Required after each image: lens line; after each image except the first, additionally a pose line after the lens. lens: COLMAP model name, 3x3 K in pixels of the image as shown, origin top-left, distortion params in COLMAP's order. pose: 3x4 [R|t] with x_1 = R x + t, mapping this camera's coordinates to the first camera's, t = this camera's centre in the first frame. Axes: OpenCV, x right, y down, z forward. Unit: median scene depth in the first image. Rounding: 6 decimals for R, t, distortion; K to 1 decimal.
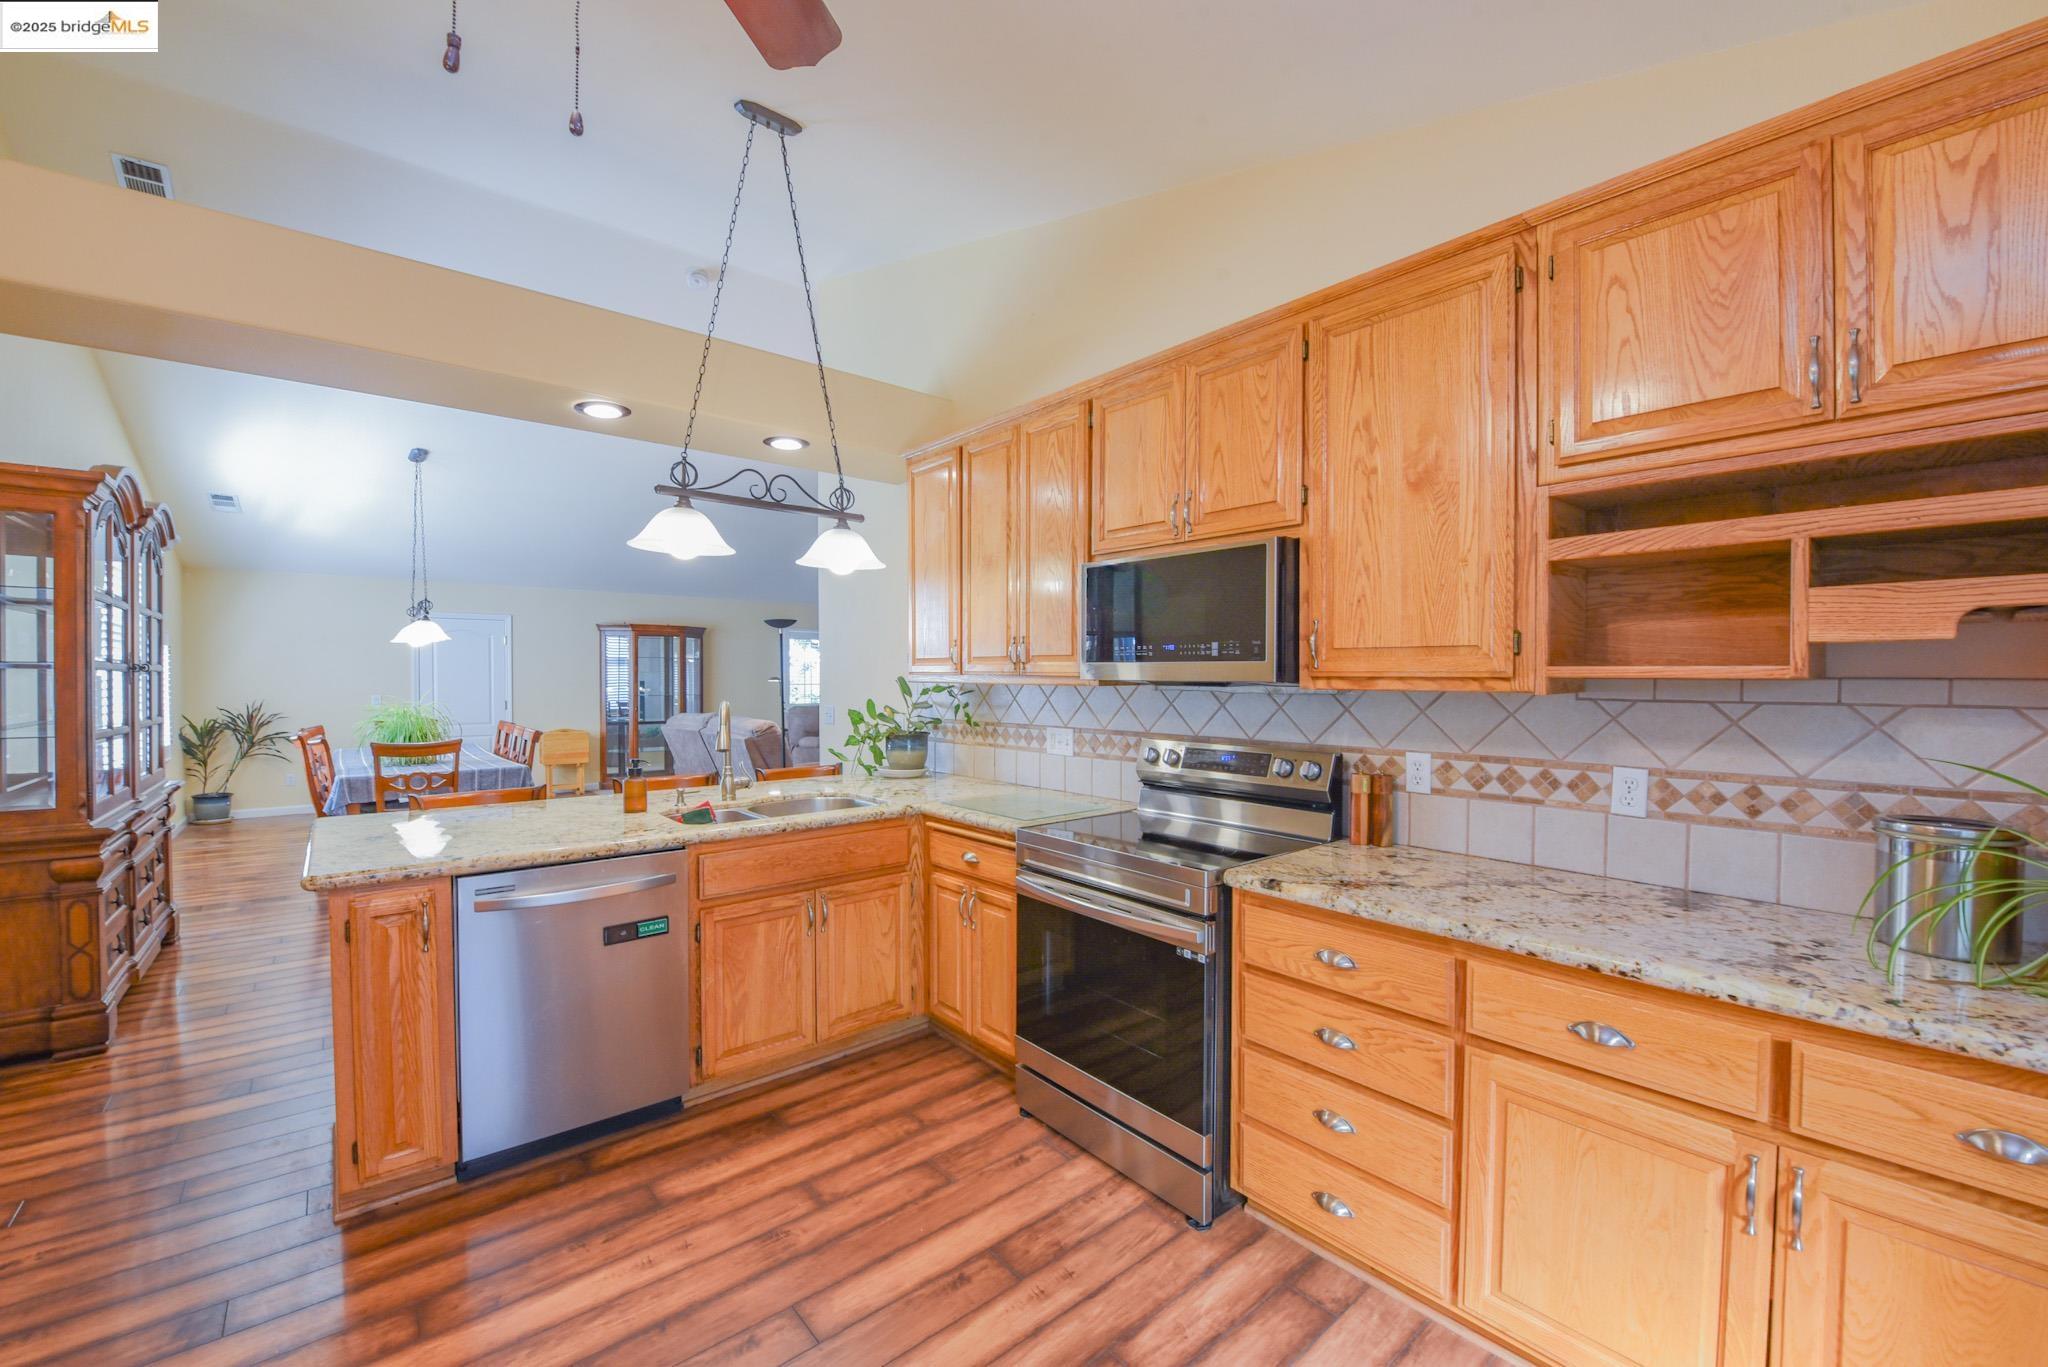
lens RADIAL K [[812.0, 0, 1018.3], [0, 812.0, 687.9], [0, 0, 1]] dist [-0.016221, -0.002684]
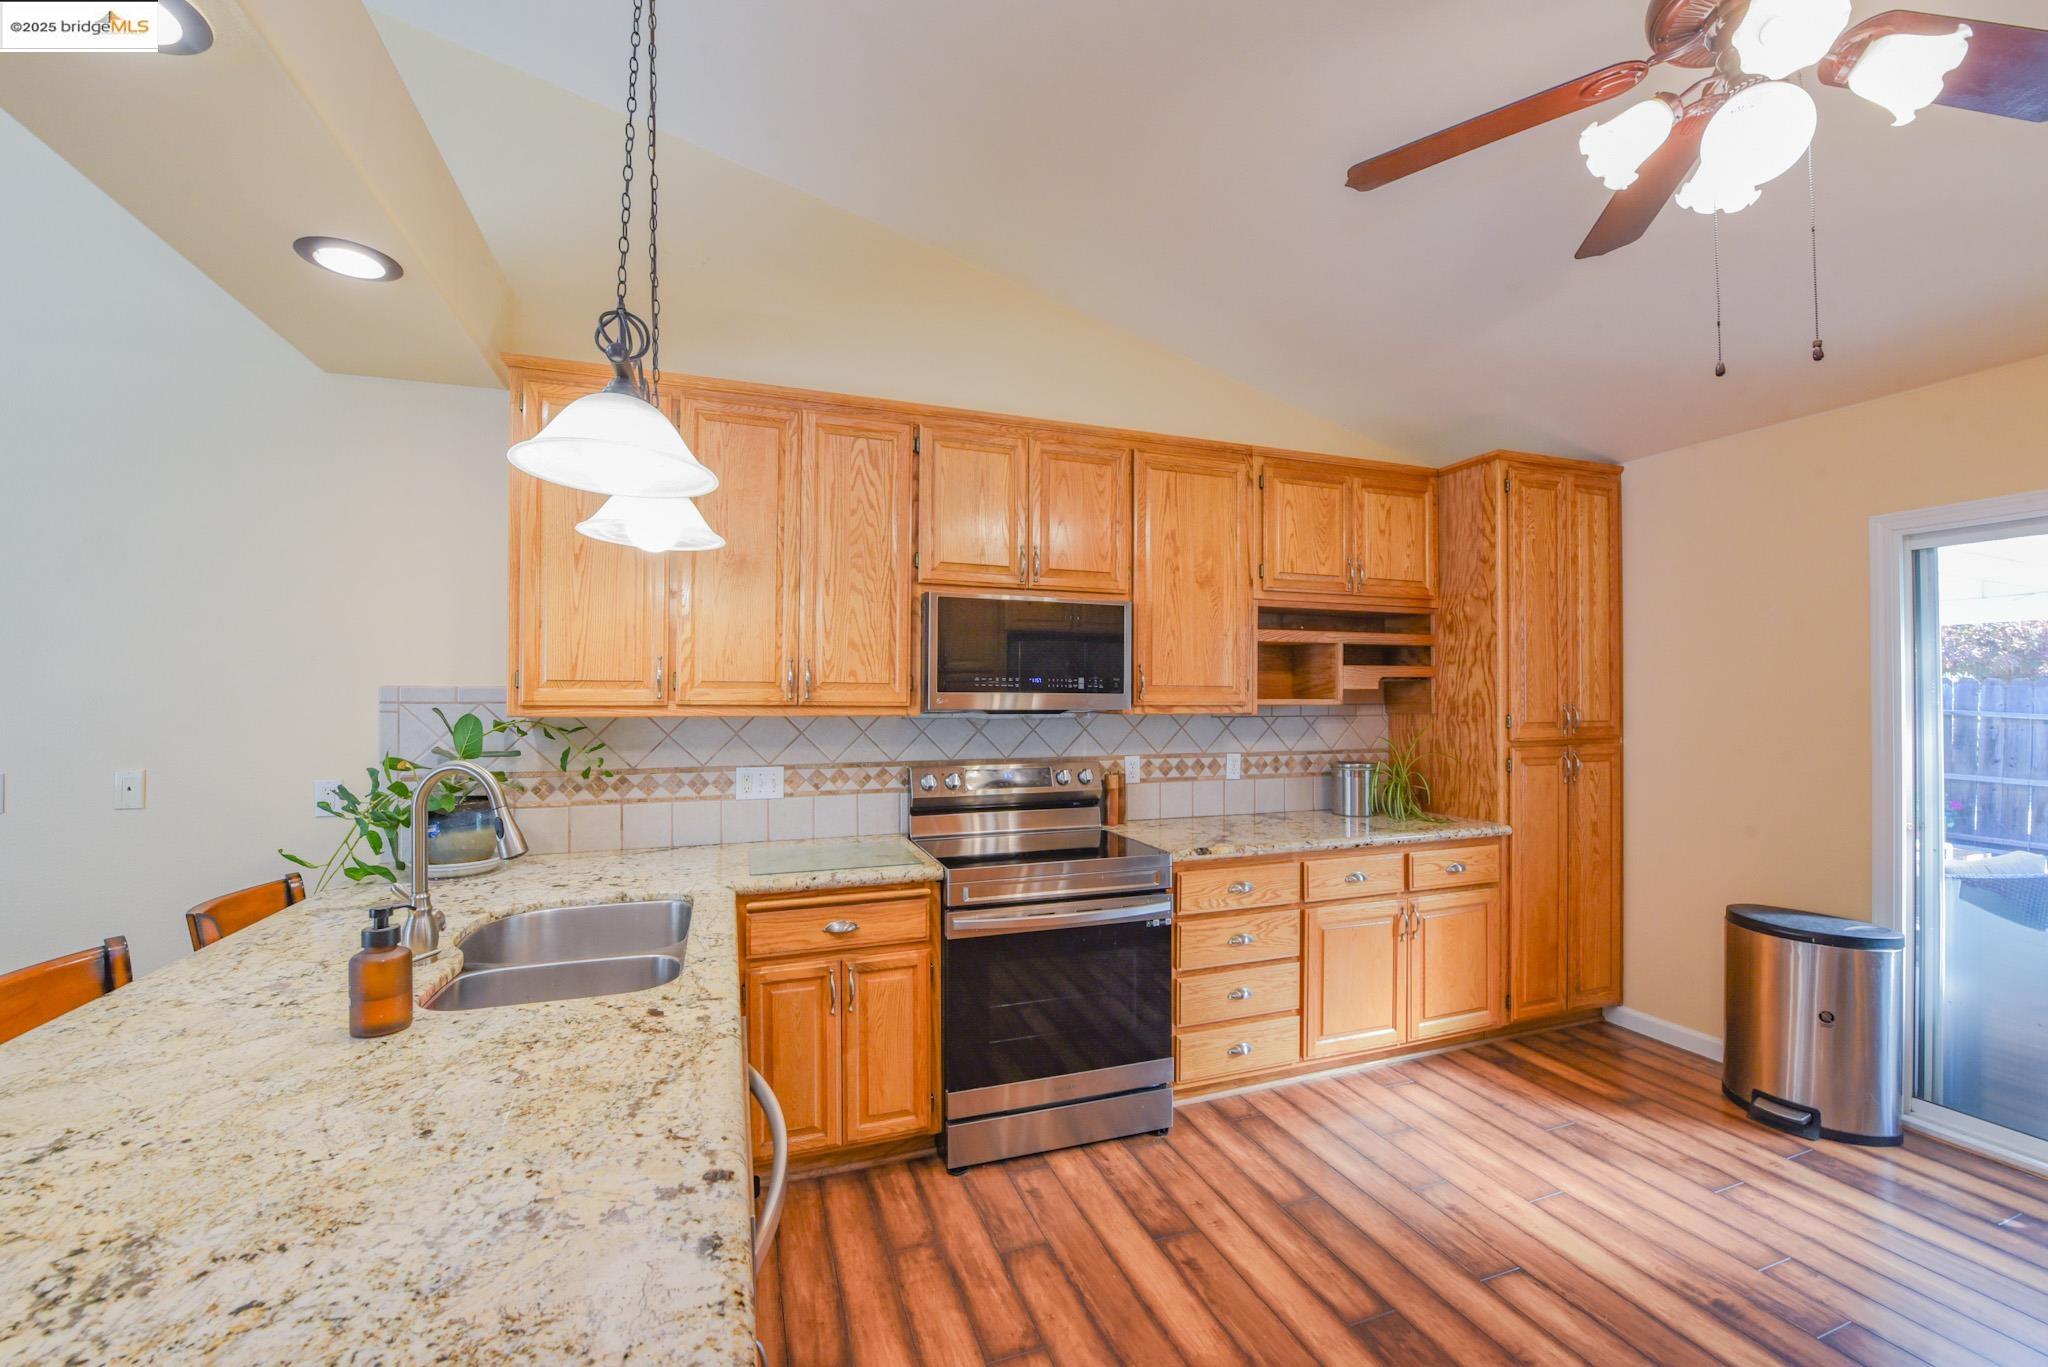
lens RADIAL K [[812.0, 0, 1018.3], [0, 812.0, 687.9], [0, 0, 1]] dist [-0.016221, -0.002684]
pose [[0.349227, 0.010598, 0.936978, -1.016117], [0.014536, 0.999754, -0.016726, -0.023510], [-0.936925, 0.019461, 0.348987, 0.710054]]
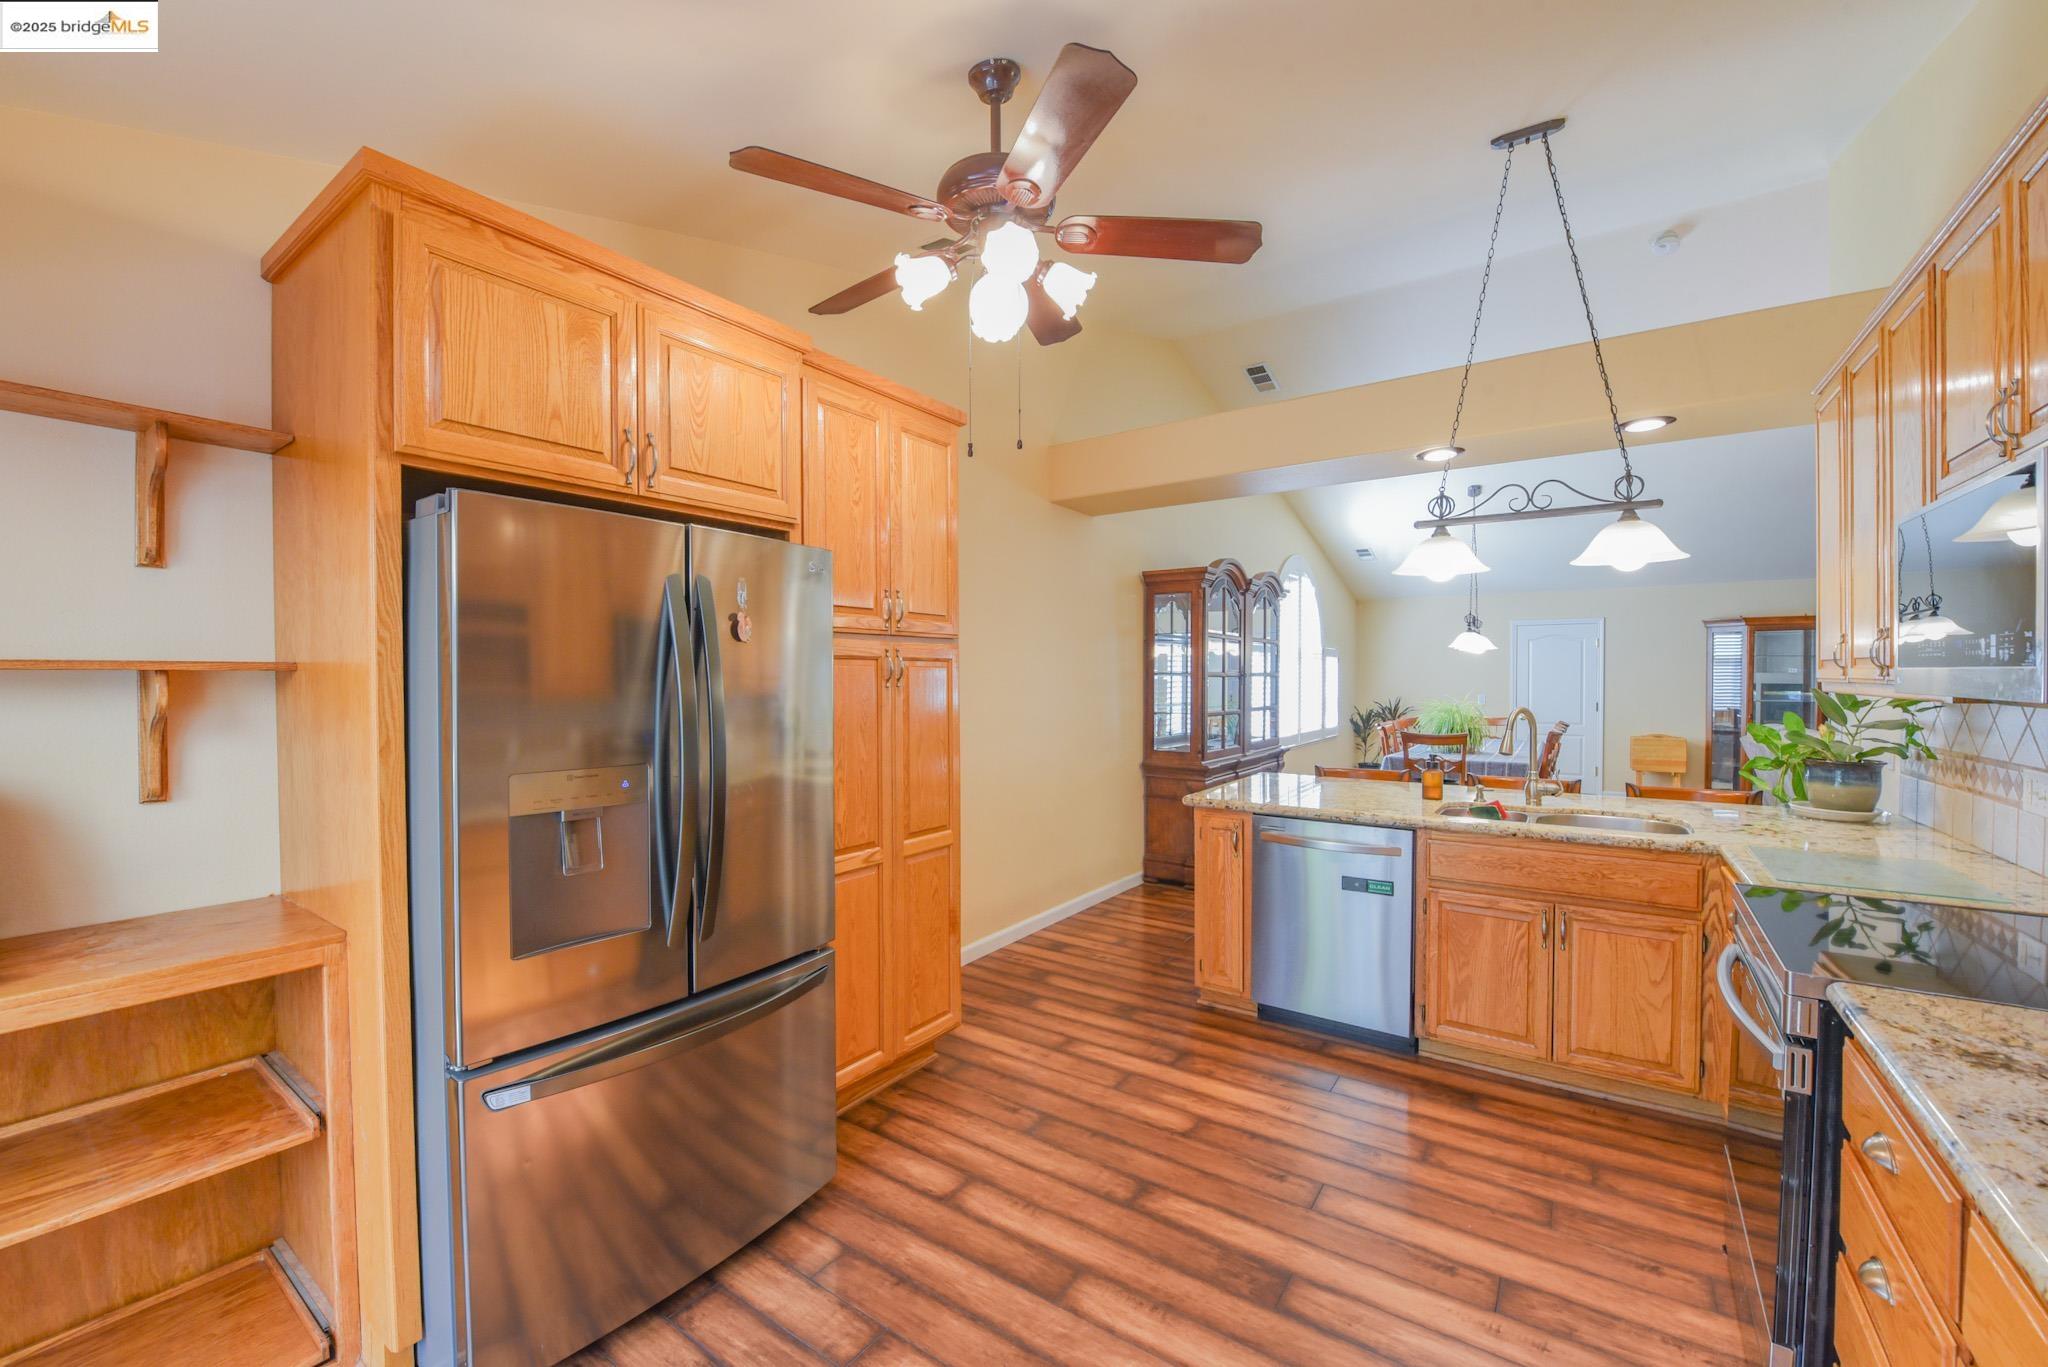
lens RADIAL K [[812.0, 0, 1018.3], [0, 812.0, 687.9], [0, 0, 1]] dist [-0.016221, -0.002684]
pose [[0.254179, 0.012356, -0.967078, 0.669328], [-0.012416, 0.999878, 0.009511, -0.014446], [0.967077, 0.009590, 0.254302, 0.167385]]
